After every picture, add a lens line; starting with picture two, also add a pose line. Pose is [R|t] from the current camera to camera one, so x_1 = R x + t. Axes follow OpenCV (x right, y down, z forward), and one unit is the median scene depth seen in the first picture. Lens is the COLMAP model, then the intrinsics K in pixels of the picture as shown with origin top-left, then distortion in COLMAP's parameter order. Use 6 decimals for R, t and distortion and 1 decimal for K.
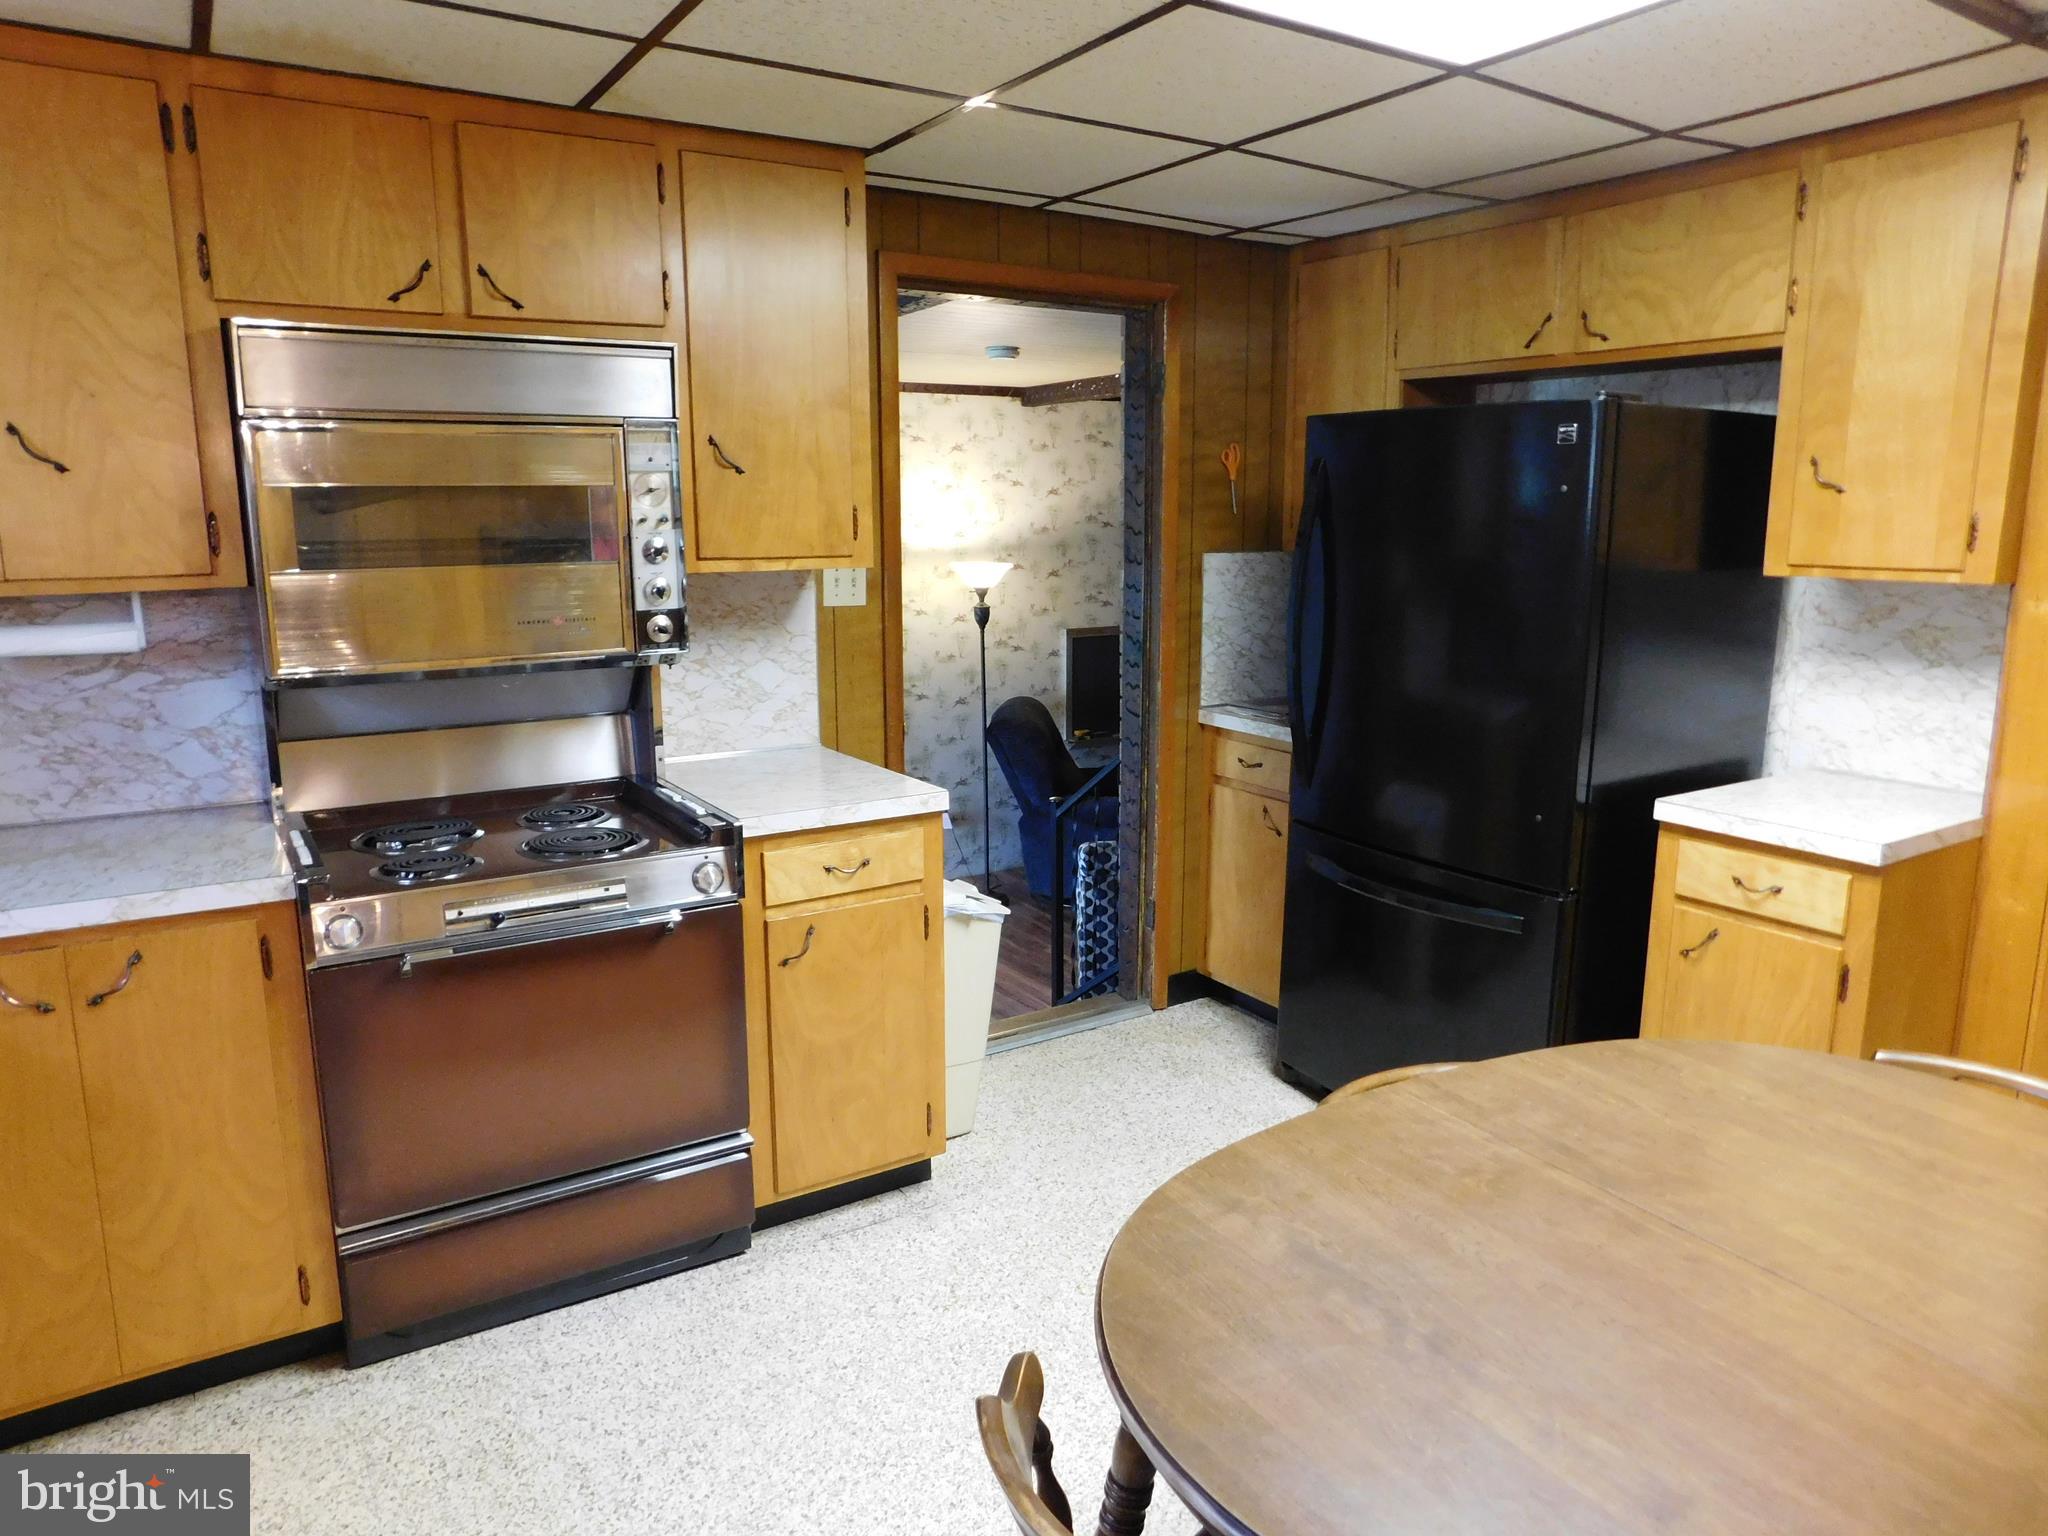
lens RADIAL K [[1344.1, 0, 1016.3], [0, 1344.1, 766.1], [0, 0, 1]] dist [-0.047927, 0.020454]
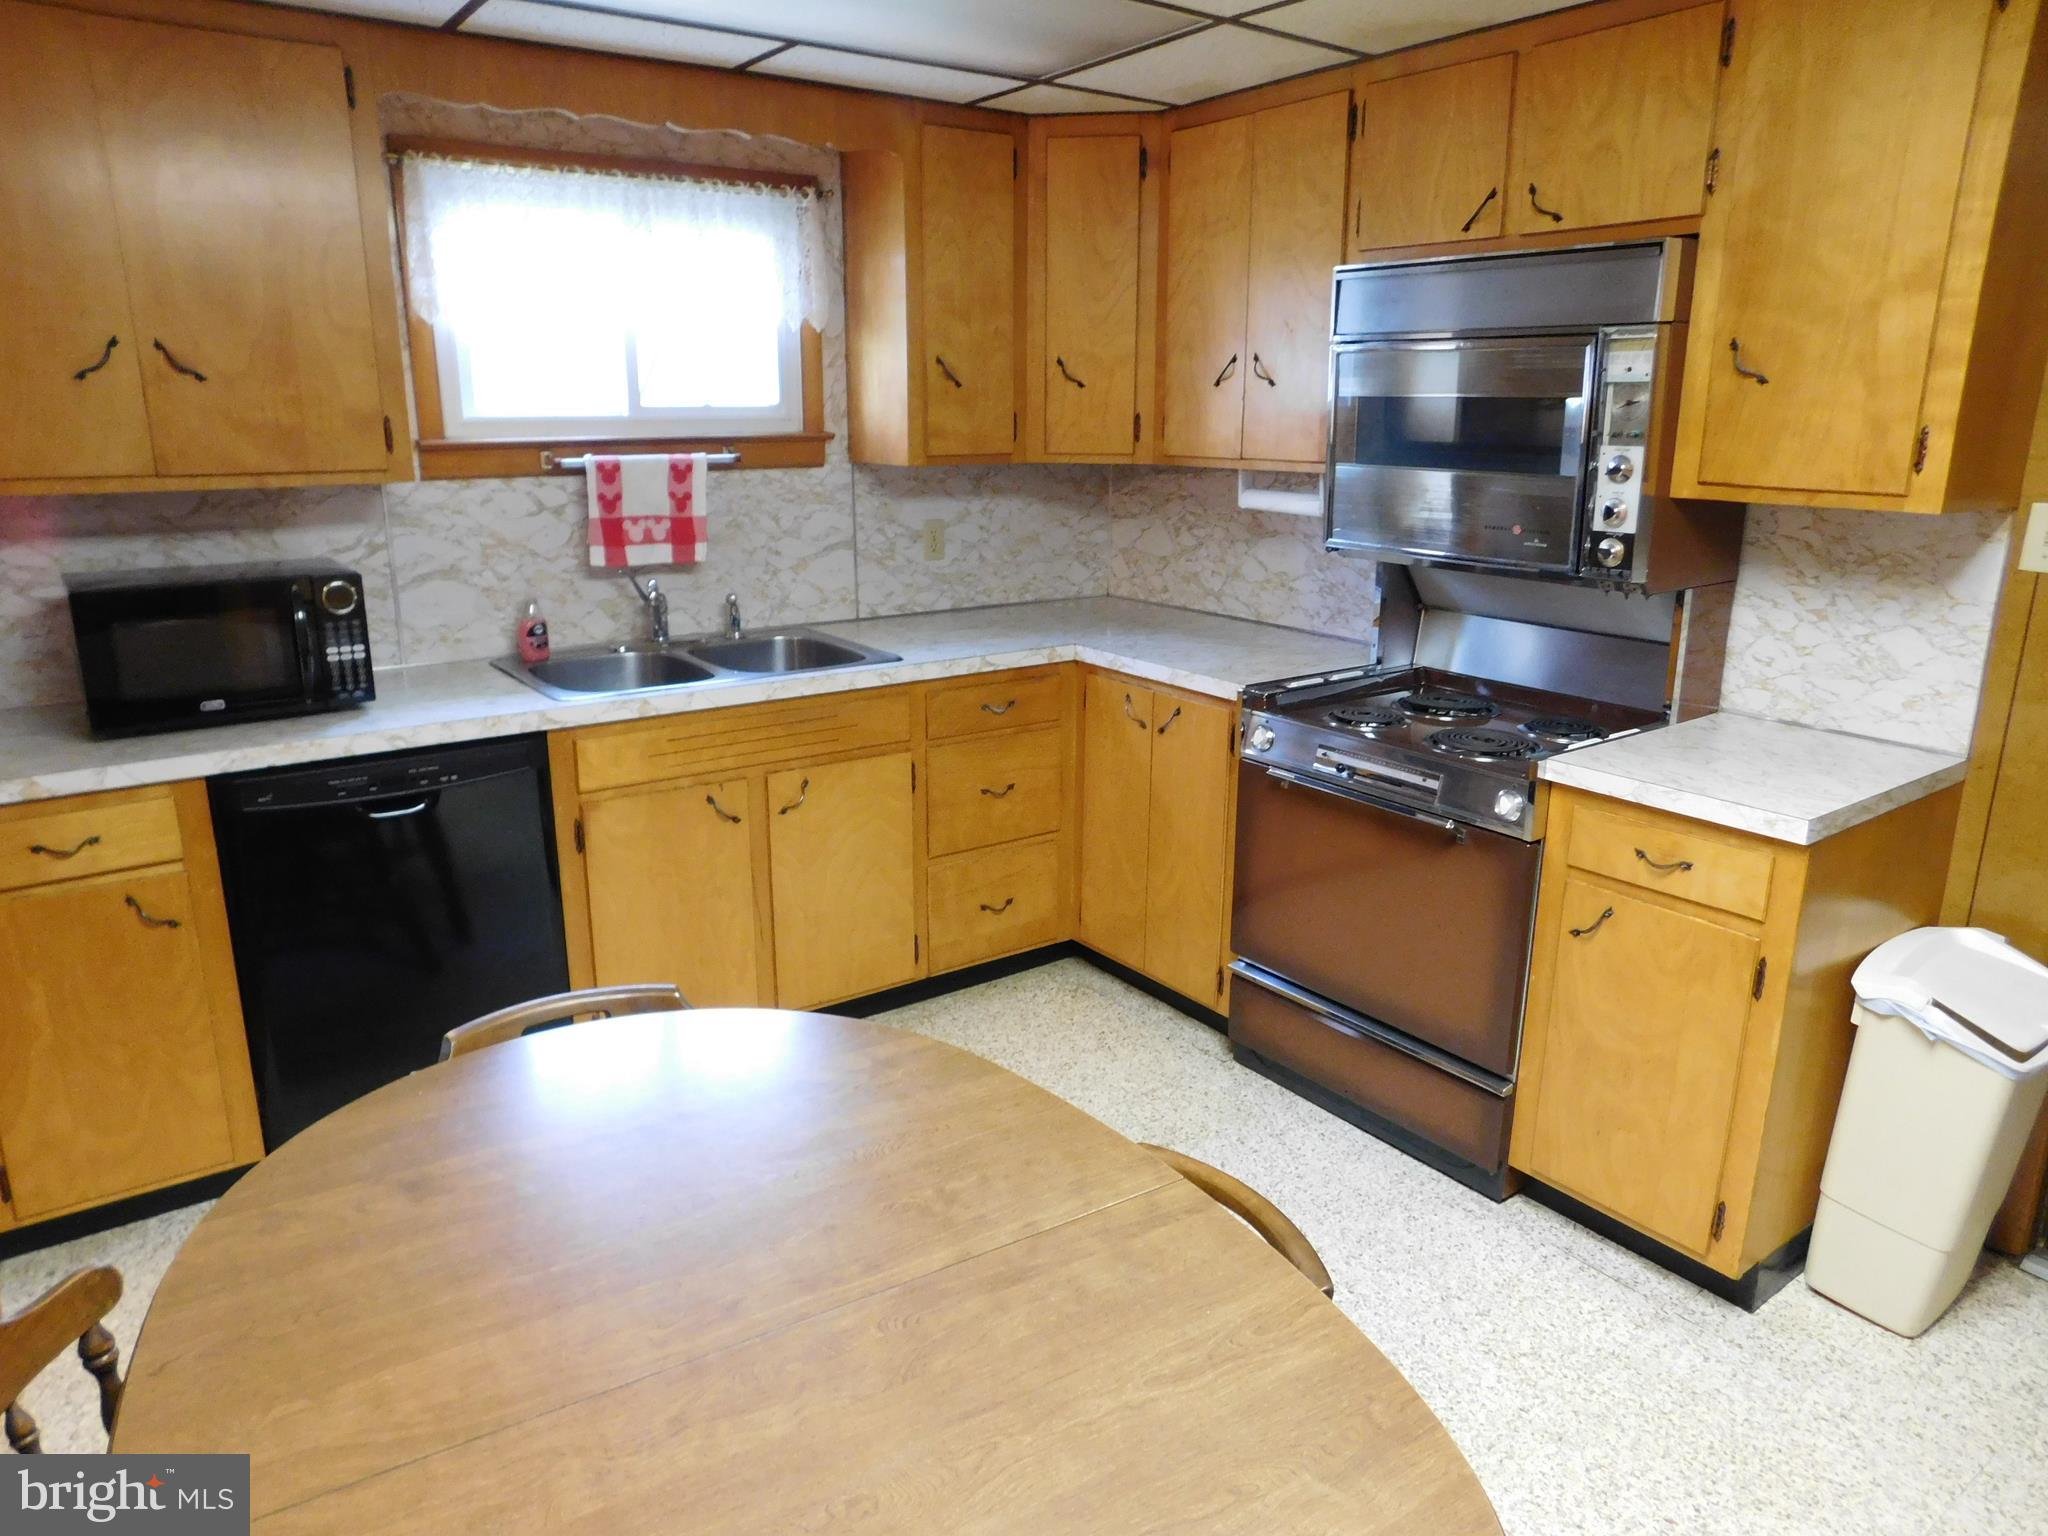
lens RADIAL K [[1344.1, 0, 1019.2], [0, 1344.1, 768.0], [0, 0, 1]] dist [-0.047927, 0.020454]
pose [[0.055498, 0.263814, -0.962976, 0.636590], [-0.194627, 0.948820, 0.248719, -0.108790], [0.979306, 0.173618, 0.104003, 0.516973]]
